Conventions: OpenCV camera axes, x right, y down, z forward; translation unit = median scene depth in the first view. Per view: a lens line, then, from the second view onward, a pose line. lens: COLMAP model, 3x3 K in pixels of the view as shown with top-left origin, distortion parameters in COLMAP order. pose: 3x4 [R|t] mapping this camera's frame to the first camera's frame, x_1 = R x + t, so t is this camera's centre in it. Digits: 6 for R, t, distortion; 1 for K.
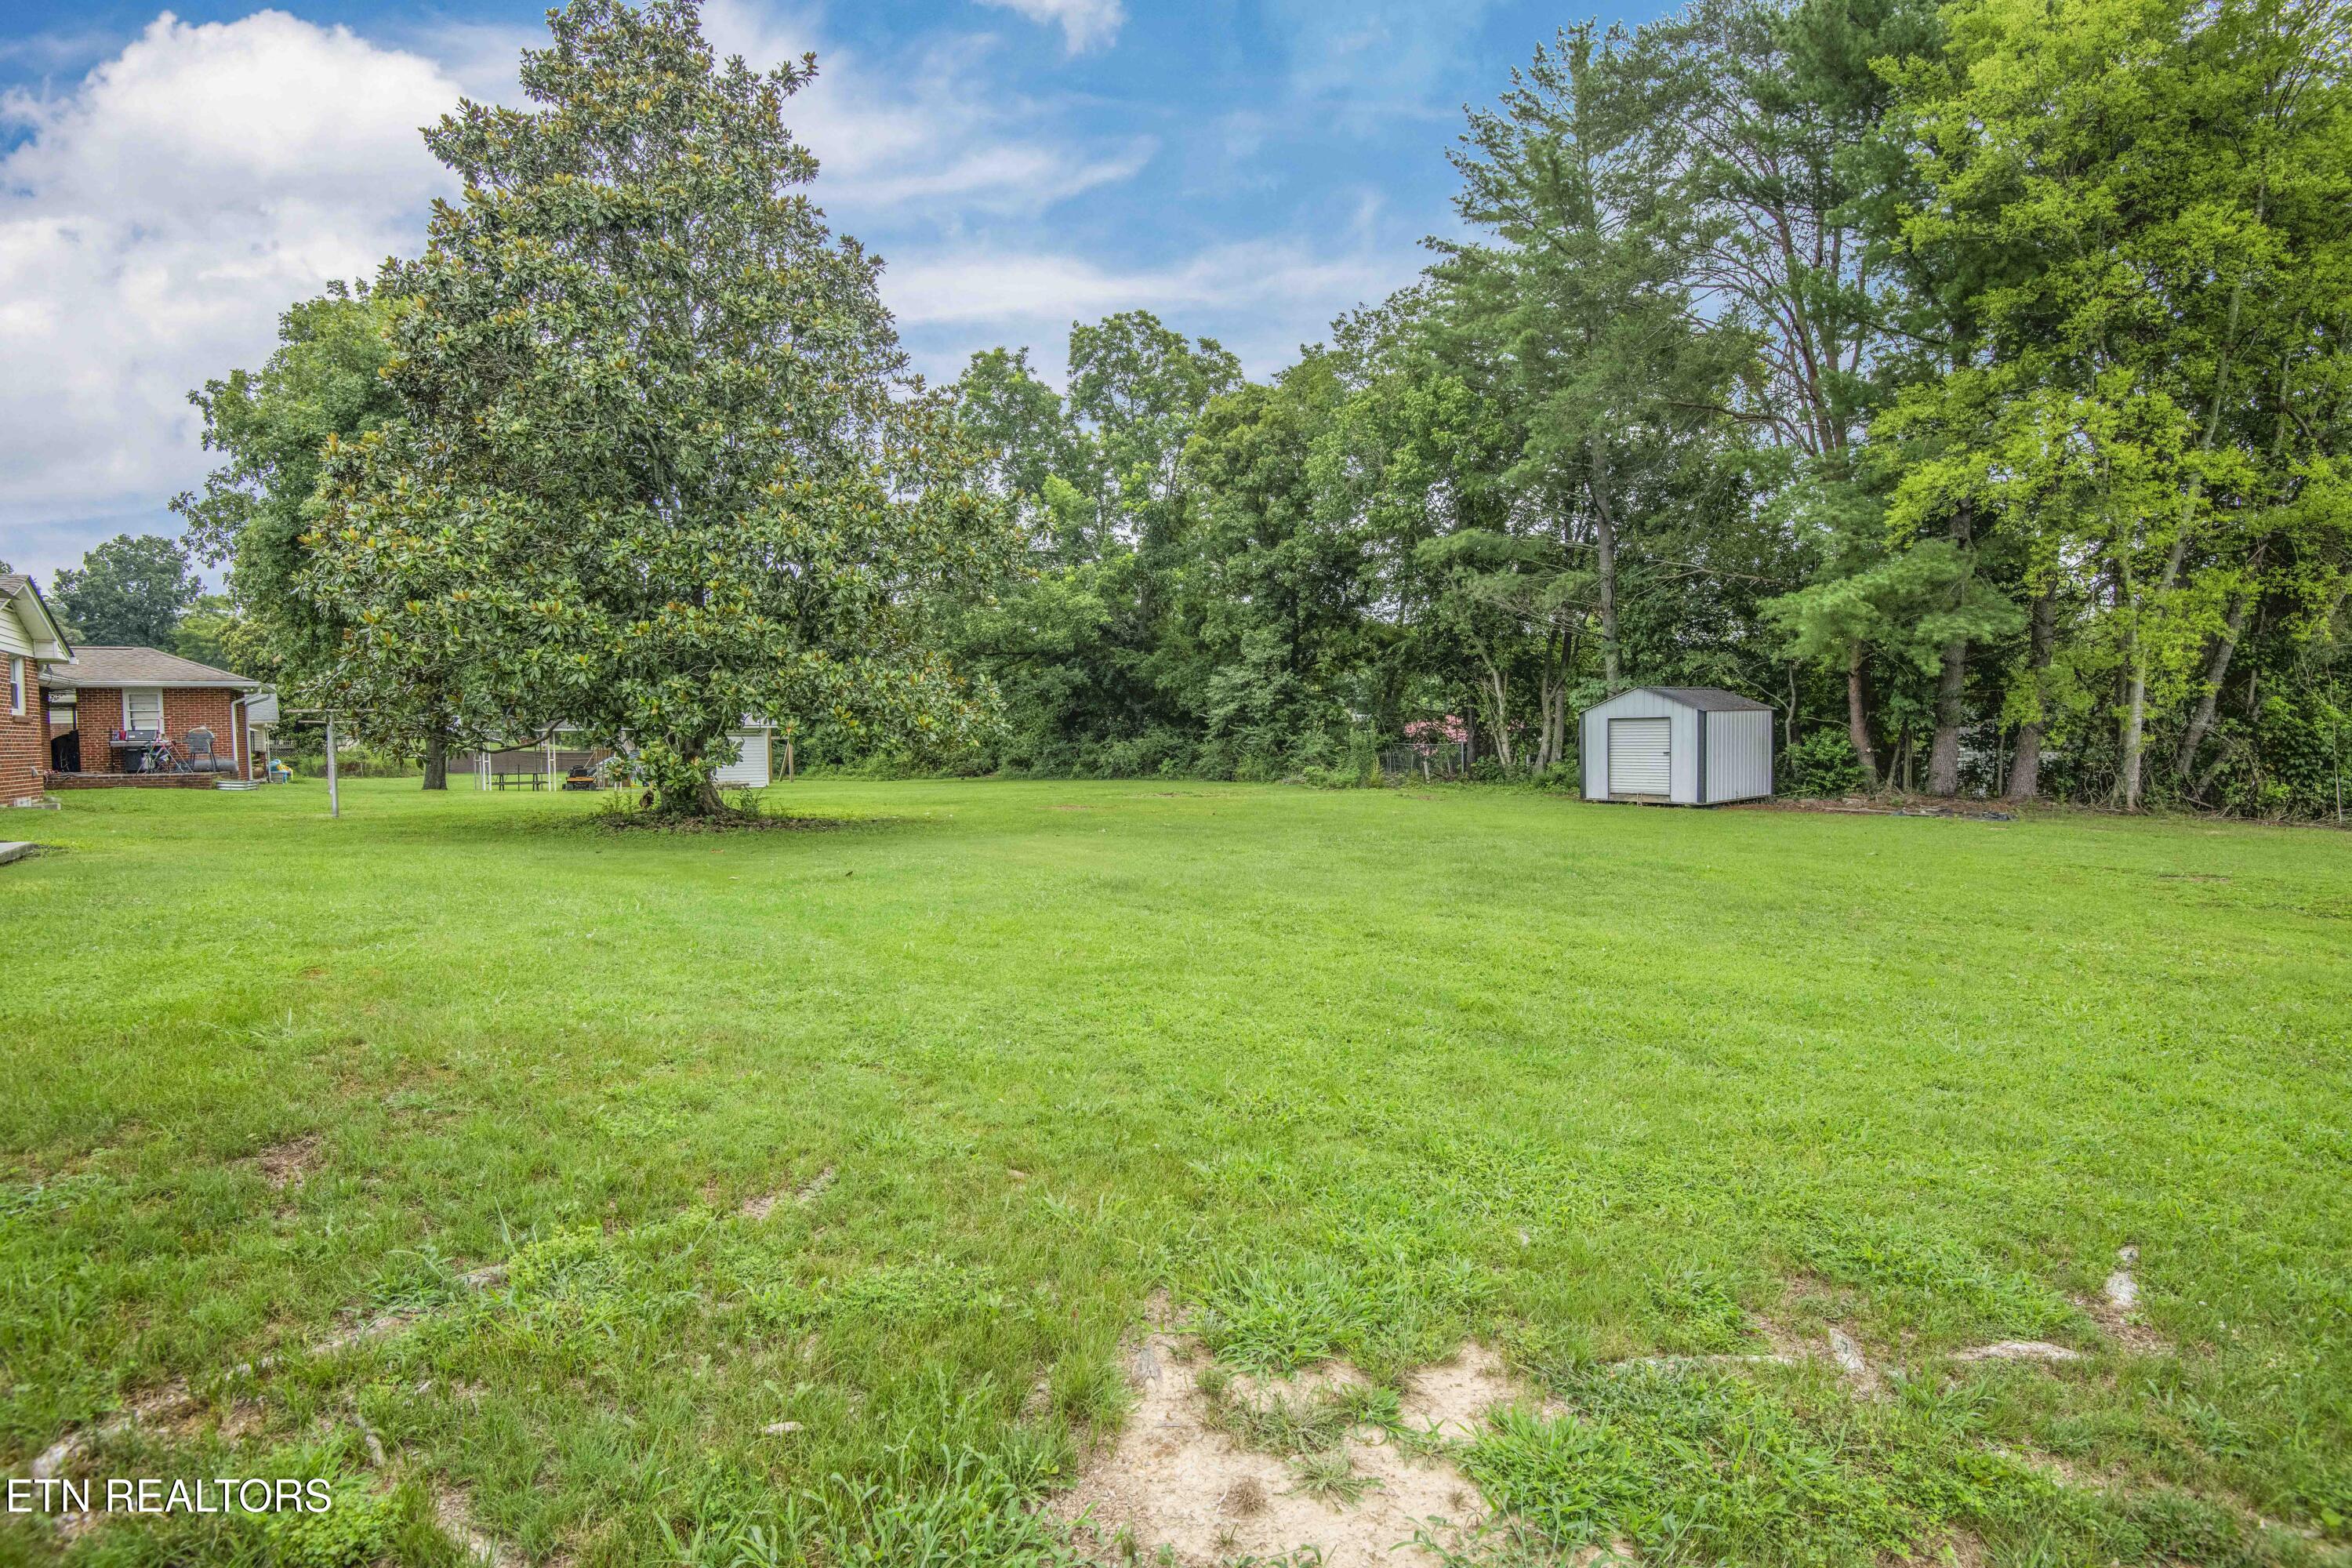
lens RADIAL K [[1150.1, 0, 1176.5], [0, 1150.1, 739.3], [0, 0, 1]] dist [-0.001600, -0.024418]
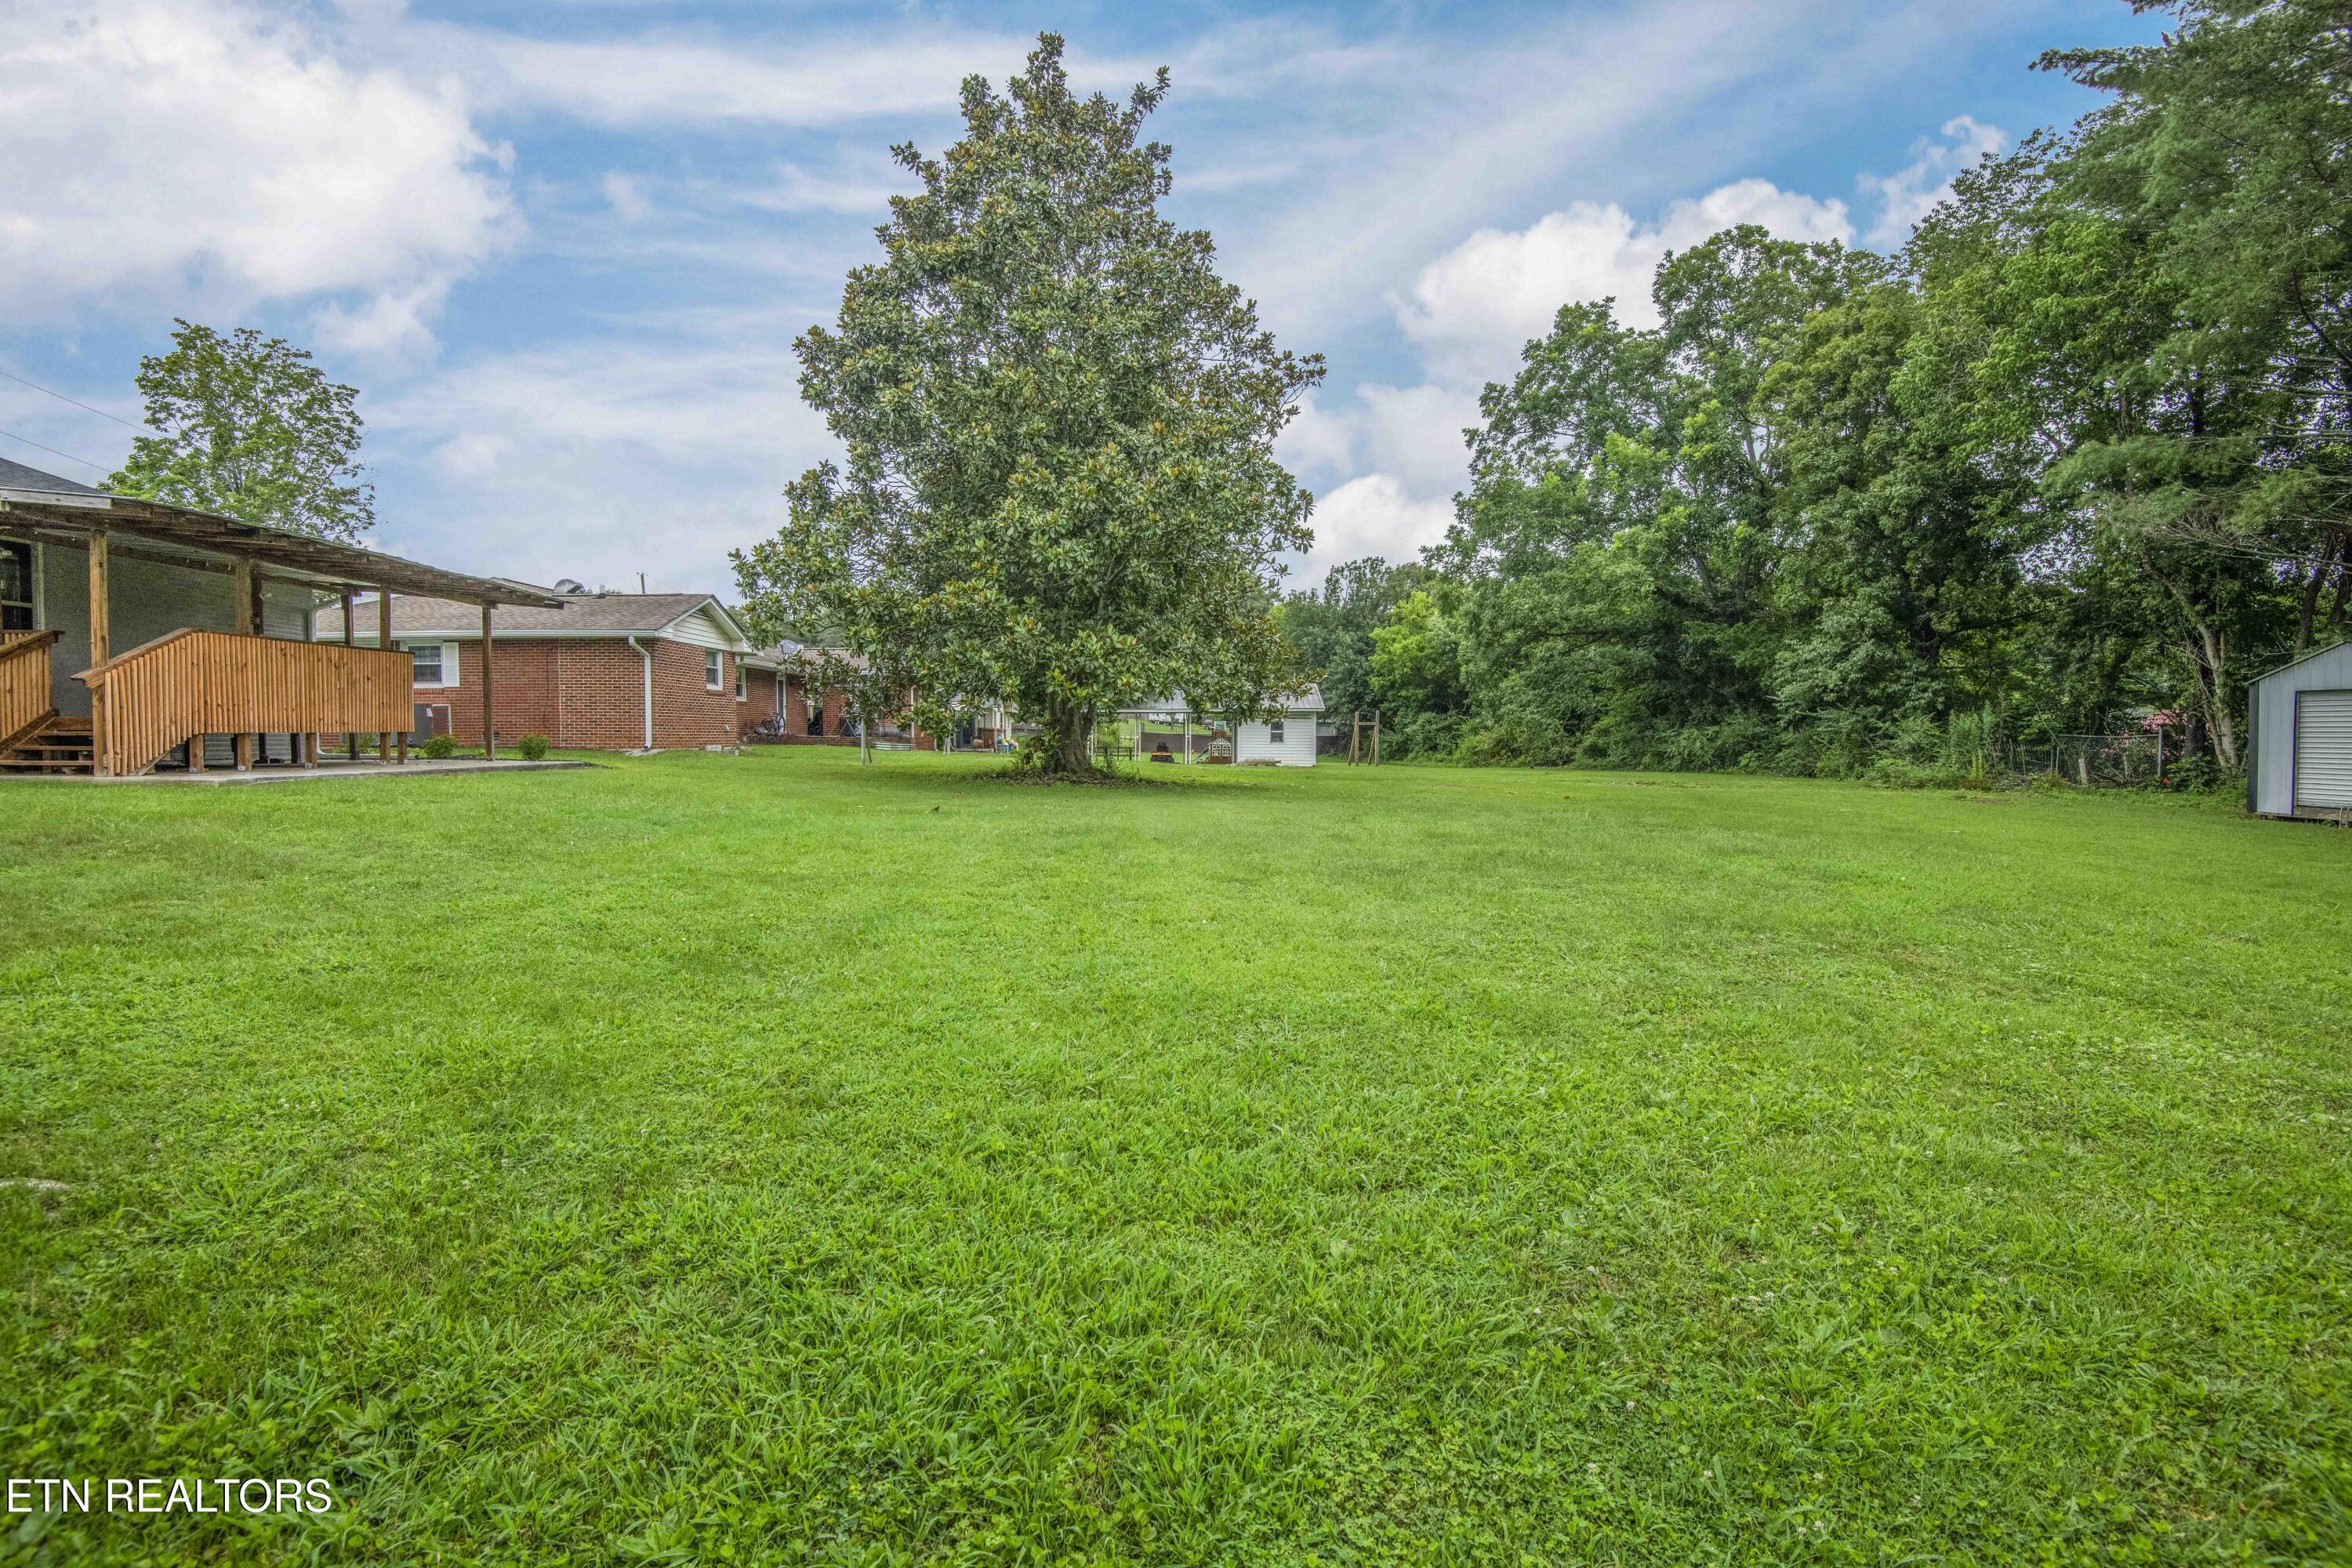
lens RADIAL K [[1146.7, 0, 1176.0], [0, 1146.7, 784.0], [0, 0, 1]] dist [-0.017854, -0.000242]
pose [[0.790195, 0.041212, -0.611468, 0.196503], [-0.017594, 0.998851, 0.044585, 0.012796], [0.612603, -0.024473, 0.790012, 0.077377]]
